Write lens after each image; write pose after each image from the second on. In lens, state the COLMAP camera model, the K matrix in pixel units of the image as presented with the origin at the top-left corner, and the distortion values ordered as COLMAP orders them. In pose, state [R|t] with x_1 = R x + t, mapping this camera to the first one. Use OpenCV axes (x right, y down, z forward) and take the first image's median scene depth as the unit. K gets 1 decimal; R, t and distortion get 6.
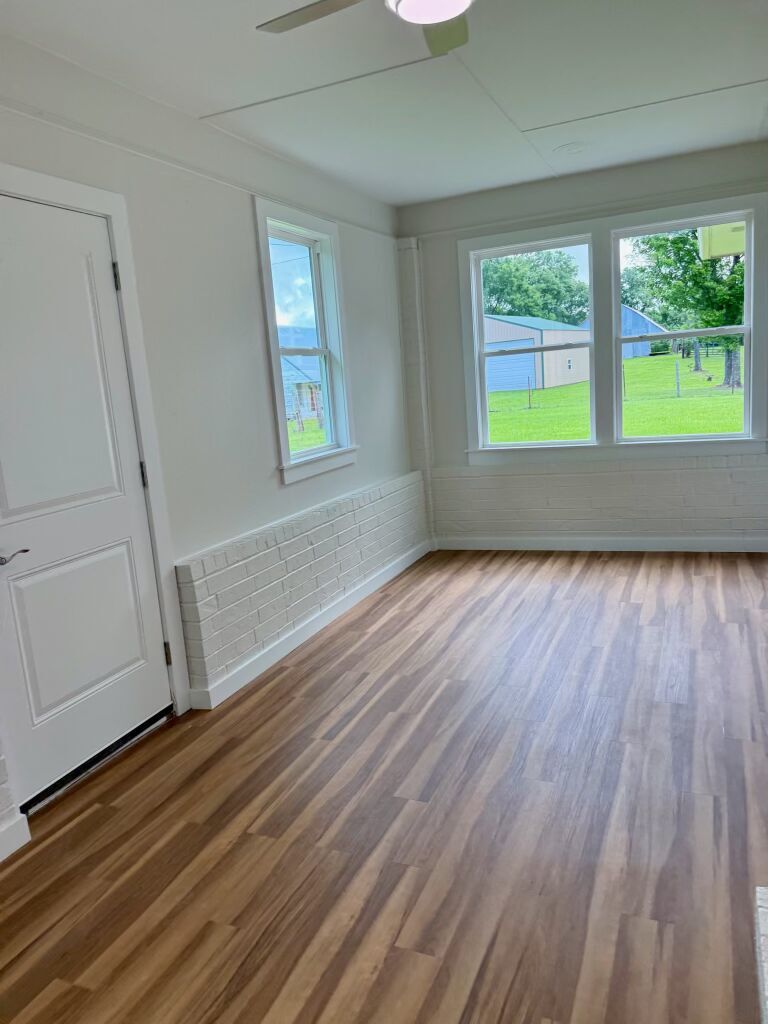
lens RADIAL K [[723.3, 0, 384.3], [0, 723.3, 517.8], [0, 0, 1]] dist [0.133908, -0.205355]
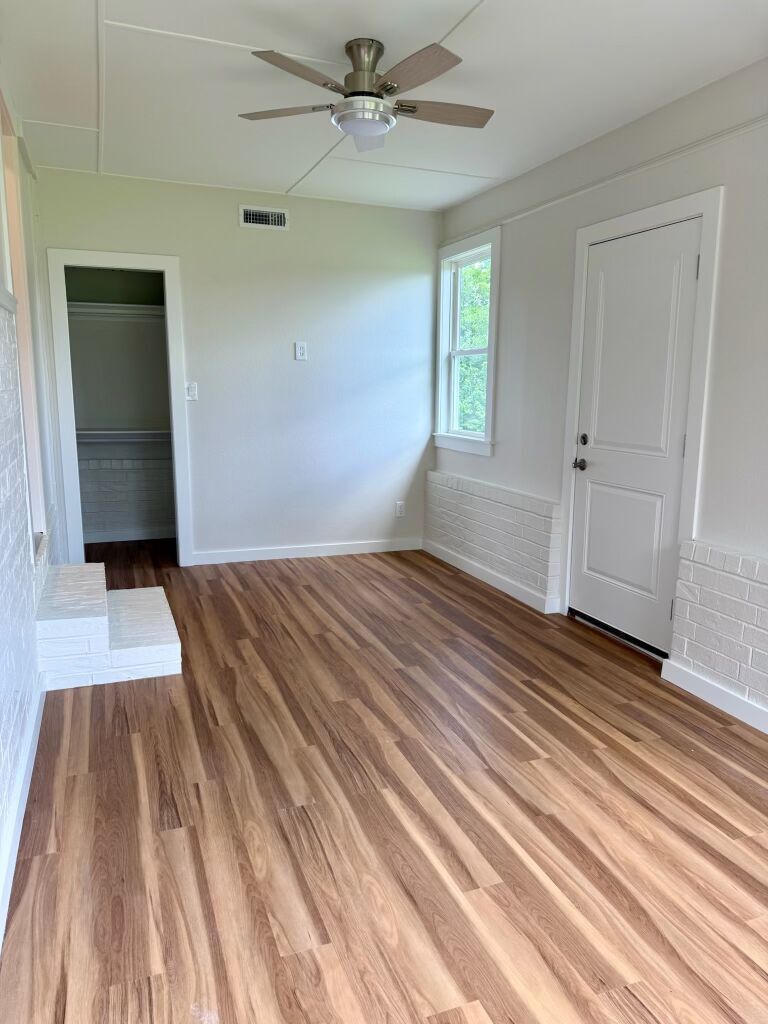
lens RADIAL K [[723.3, 0, 384.3], [0, 723.3, 517.8], [0, 0, 1]] dist [0.133908, -0.205355]
pose [[-0.720522, 0.196764, -0.664930, 0.868163], [-0.083940, 0.927097, 0.365301, -0.372209], [0.688333, 0.319021, -0.651477, 1.637646]]
